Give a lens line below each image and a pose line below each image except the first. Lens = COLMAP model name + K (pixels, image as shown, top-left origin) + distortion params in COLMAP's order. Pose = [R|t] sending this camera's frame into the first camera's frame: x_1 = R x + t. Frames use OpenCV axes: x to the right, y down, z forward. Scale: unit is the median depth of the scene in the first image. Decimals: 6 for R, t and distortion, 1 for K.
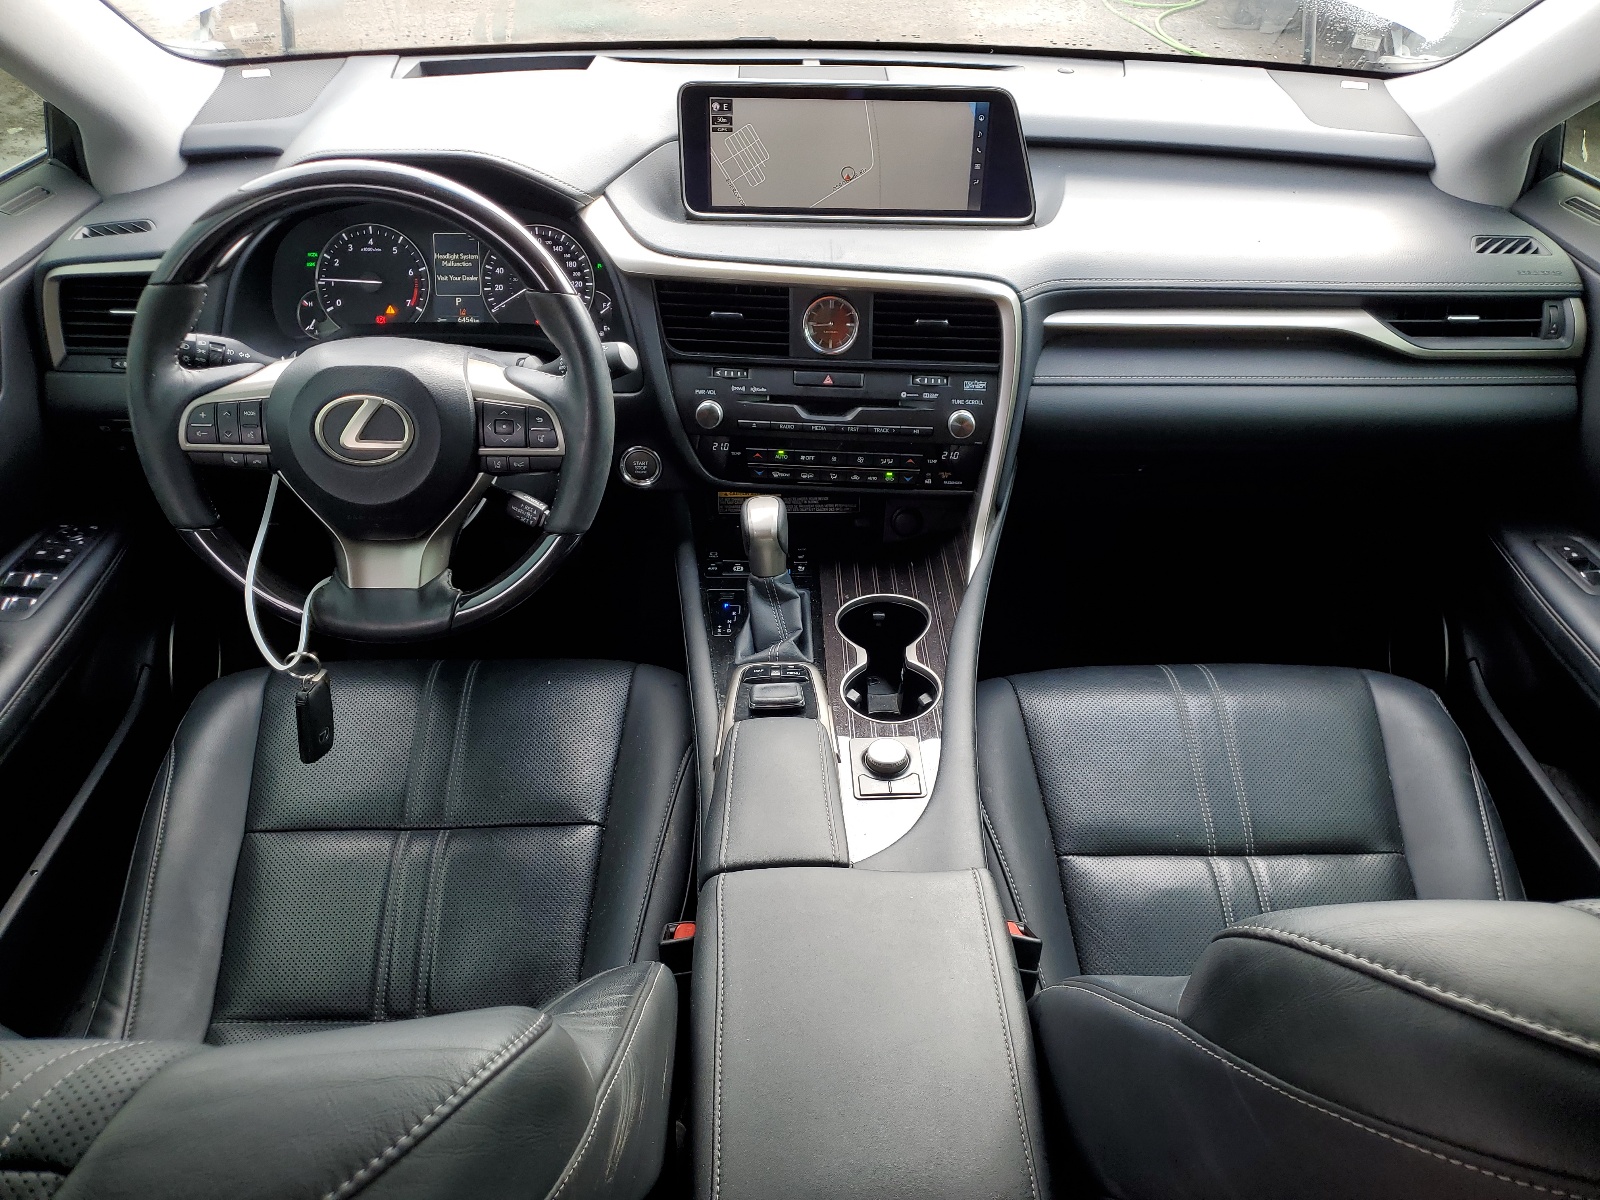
lens RADIAL K [[1212.6, 0, 802.1], [0, 1212.6, 599.1], [0, 0, 1]] dist [-0.003712, -0.003727]
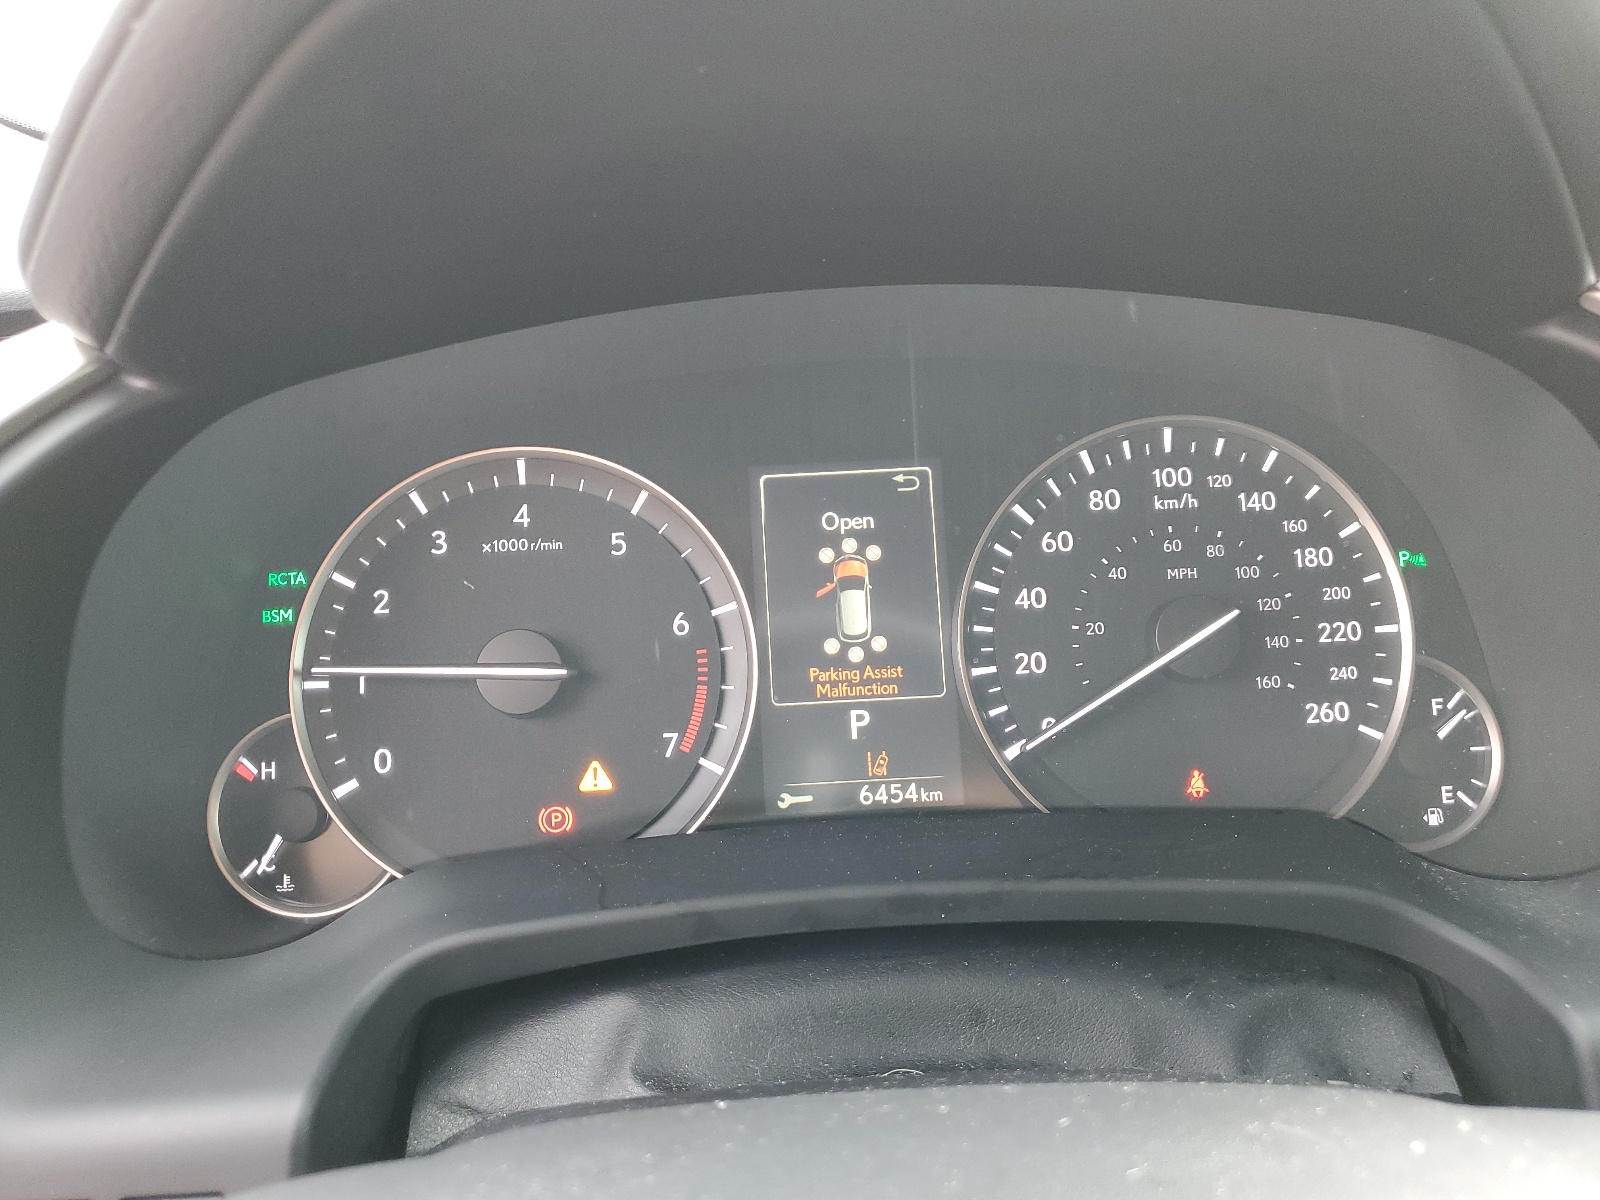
lens RADIAL K [[1212.6, 0, 798.0], [0, 1212.6, 599.3], [0, 0, 1]] dist [-0.003712, -0.003727]
pose [[0.997821, -0.057456, 0.032432, -0.306412], [0.064186, 0.959109, -0.275662, -0.204035], [-0.015267, 0.277143, 0.960707, 0.757587]]
